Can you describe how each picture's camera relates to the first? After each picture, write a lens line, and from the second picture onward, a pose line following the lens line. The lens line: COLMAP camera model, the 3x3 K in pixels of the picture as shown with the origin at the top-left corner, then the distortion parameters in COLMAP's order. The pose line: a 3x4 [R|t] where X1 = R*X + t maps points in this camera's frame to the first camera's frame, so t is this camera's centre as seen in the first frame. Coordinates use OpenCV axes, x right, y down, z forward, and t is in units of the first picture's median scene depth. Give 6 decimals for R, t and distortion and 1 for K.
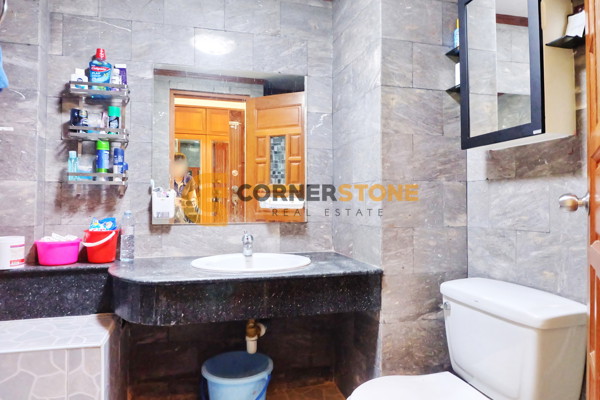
lens RADIAL K [[410.3, 0, 300.0], [0, 410.3, 200.0], [0, 0, 1]] dist [-0.046866, 0.064593]
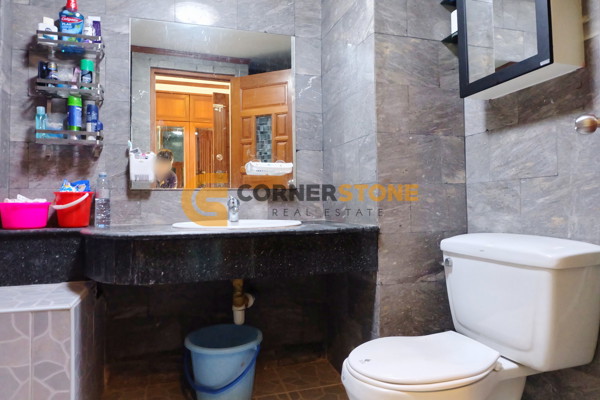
lens RADIAL K [[410.3, 0, 300.0], [0, 410.3, 200.0], [0, 0, 1]] dist [-0.046866, 0.064593]
pose [[0.999305, -0.011137, 0.035585, -0.010379], [0.011539, 0.999872, -0.011098, 0.110455], [-0.035457, 0.011501, 0.999305, 0.067165]]
